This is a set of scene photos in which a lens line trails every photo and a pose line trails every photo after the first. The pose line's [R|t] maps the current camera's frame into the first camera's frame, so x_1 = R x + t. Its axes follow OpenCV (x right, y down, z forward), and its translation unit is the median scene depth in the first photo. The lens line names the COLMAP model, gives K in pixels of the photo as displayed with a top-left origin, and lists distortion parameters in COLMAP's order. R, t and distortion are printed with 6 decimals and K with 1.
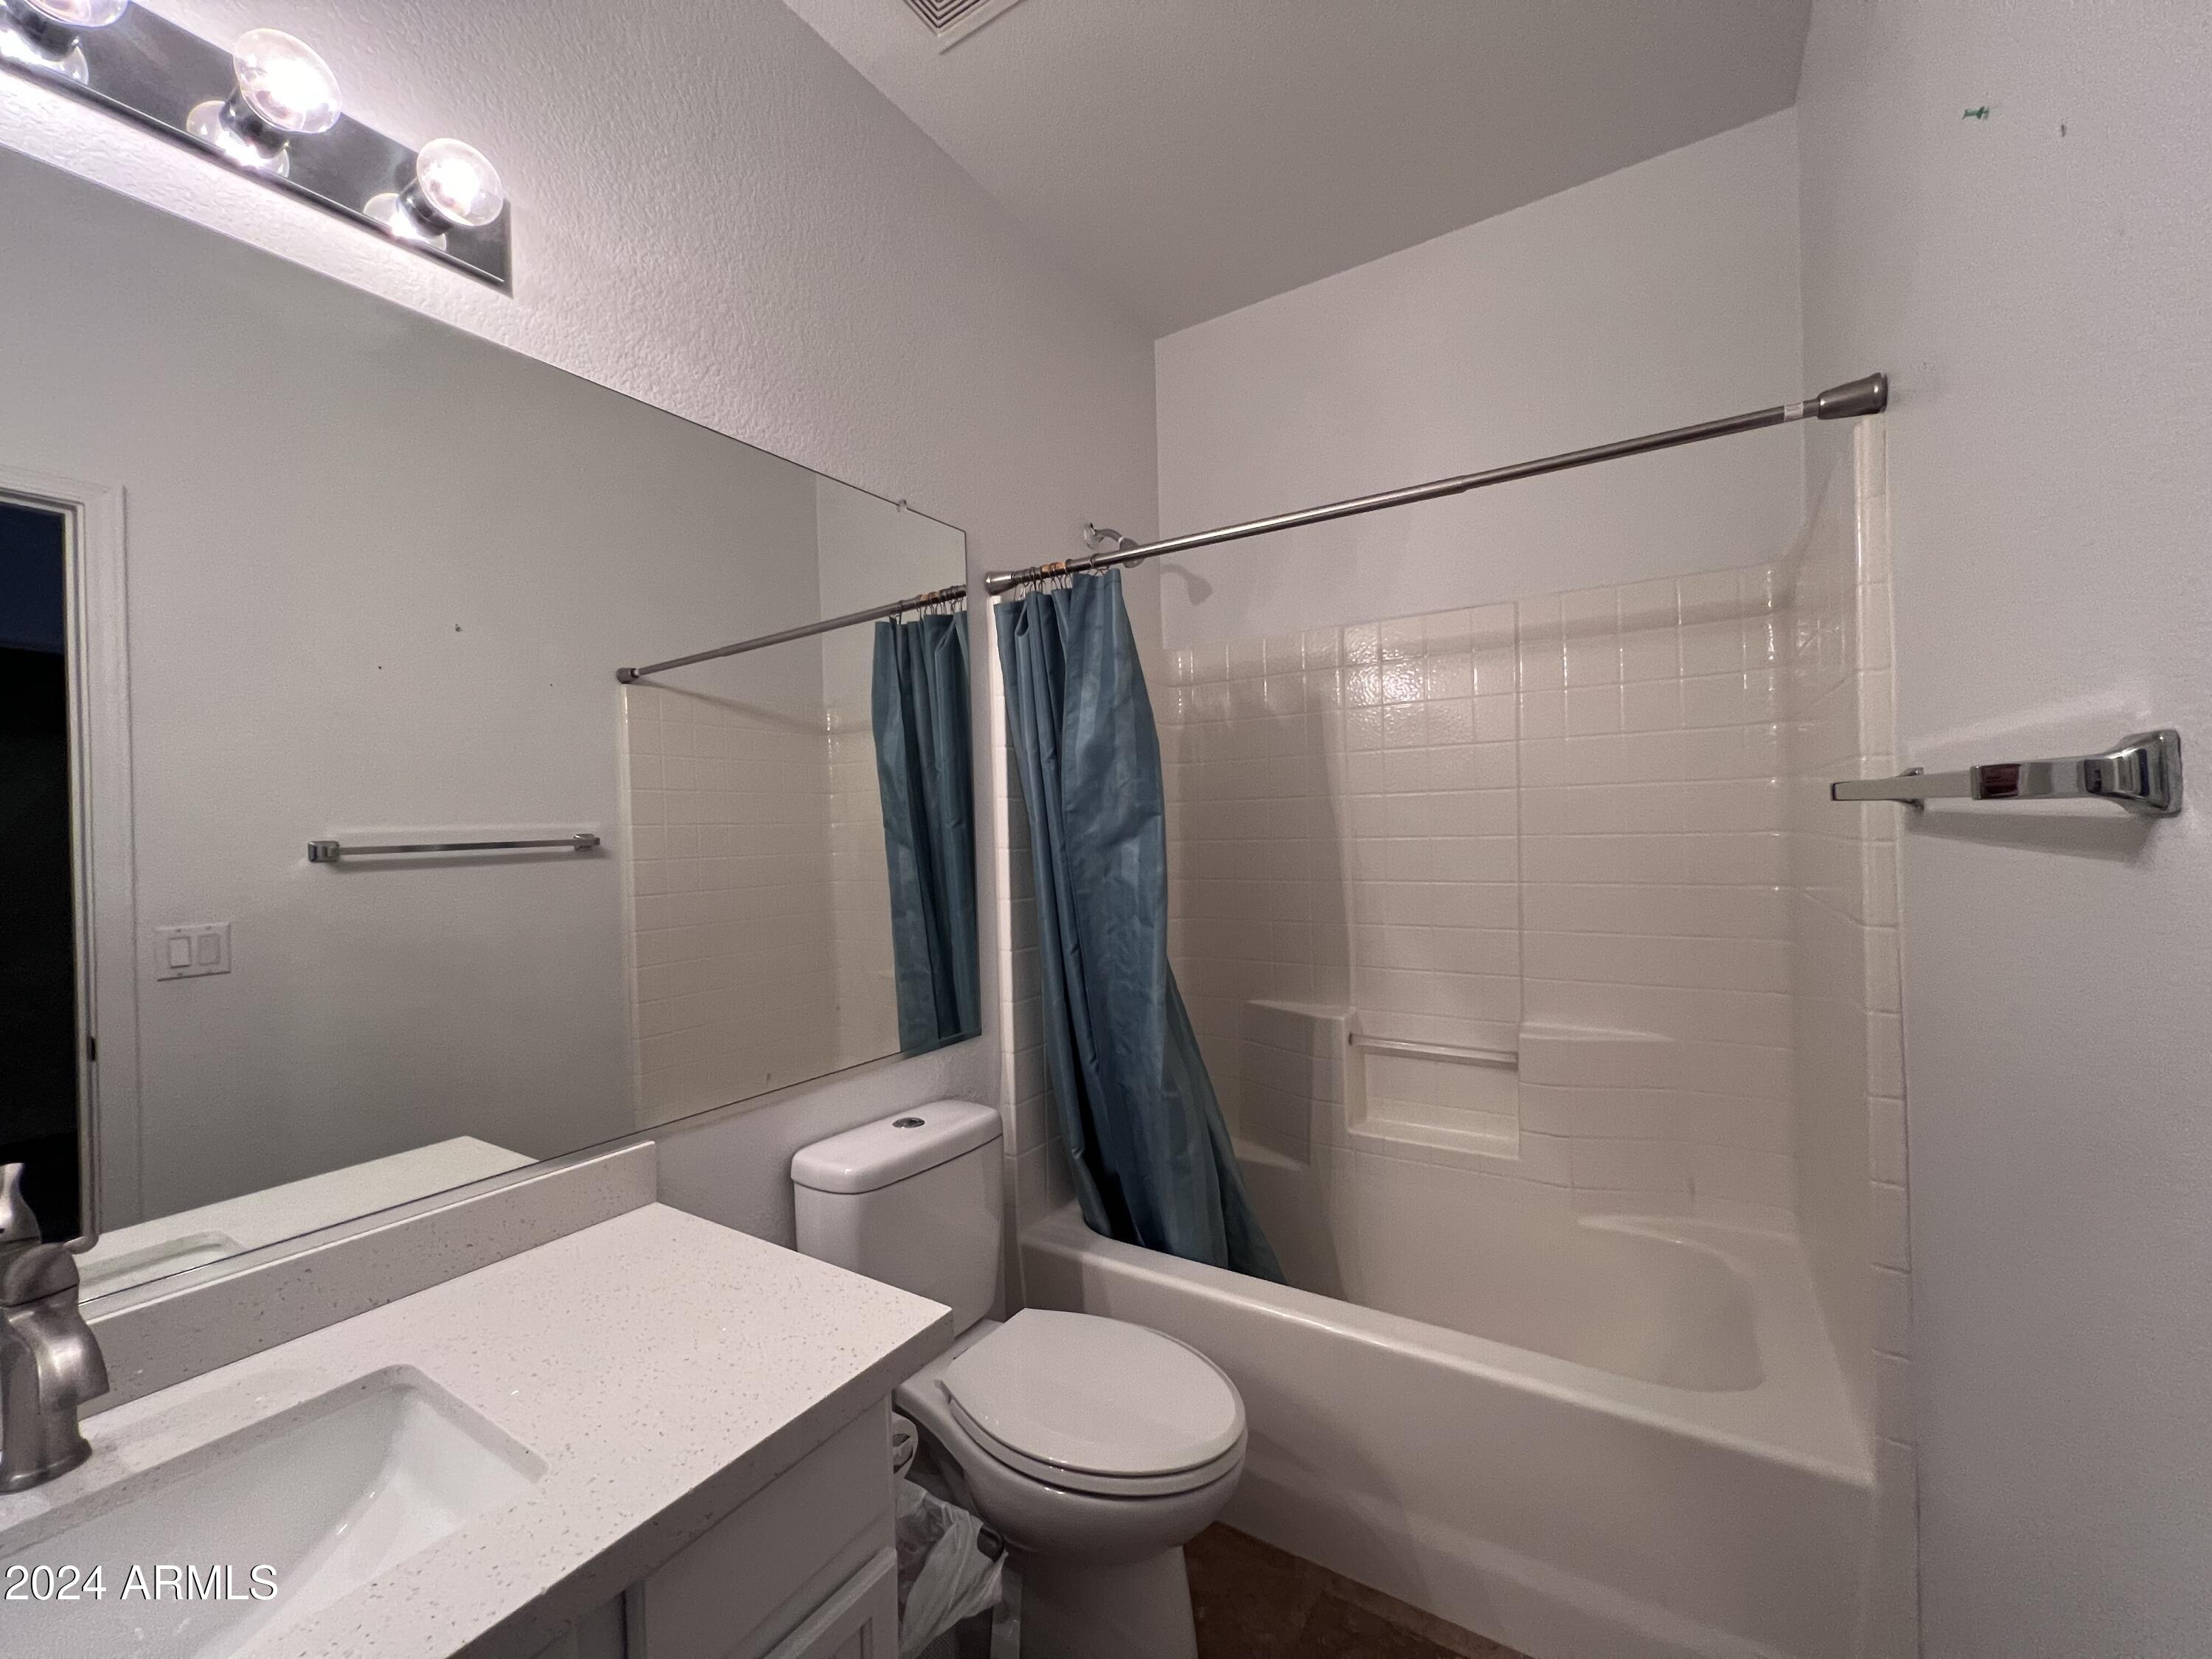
lens RADIAL K [[883.8, 0, 1107.8], [0, 883.8, 826.4], [0, 0, 1]] dist [-0.002158, -0.000326]
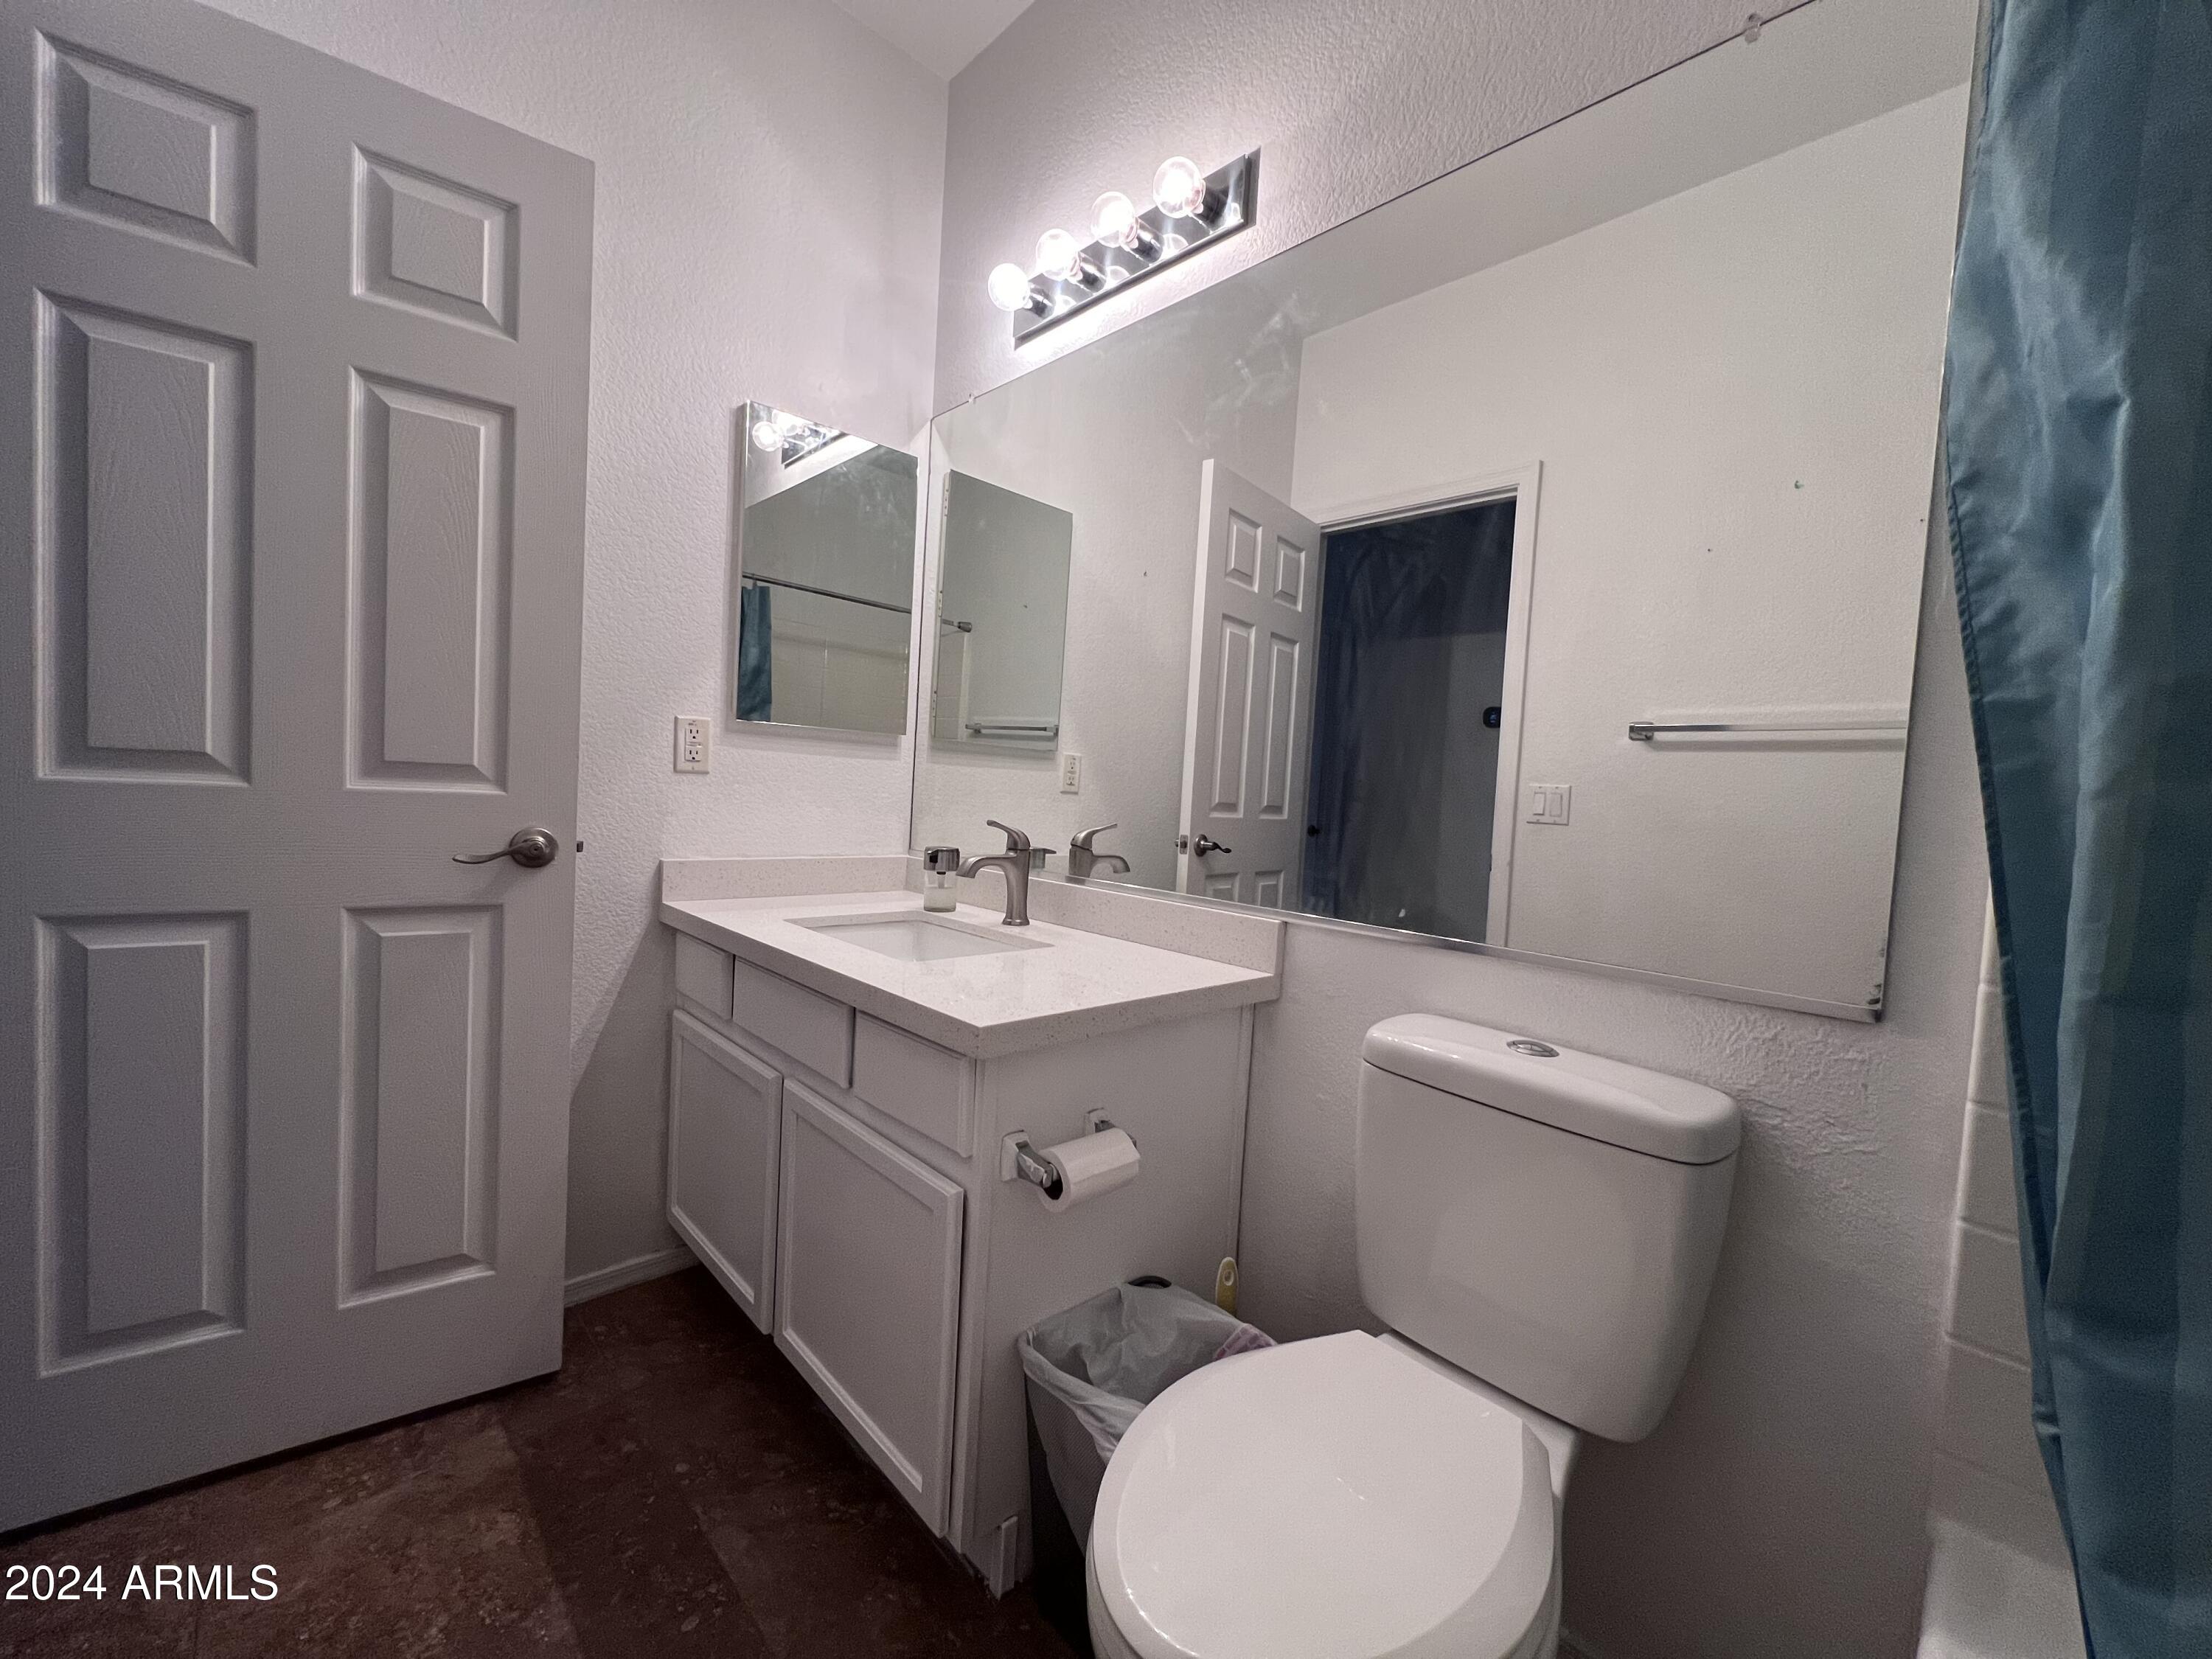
lens RADIAL K [[883.8, 0, 1107.8], [0, 883.8, 826.4], [0, 0, 1]] dist [-0.002158, -0.000326]
pose [[-0.247180, 0.056244, -0.967336, 0.397554], [-0.051230, 0.996159, 0.071010, 0.114955], [0.967614, 0.067109, -0.243350, 0.693253]]
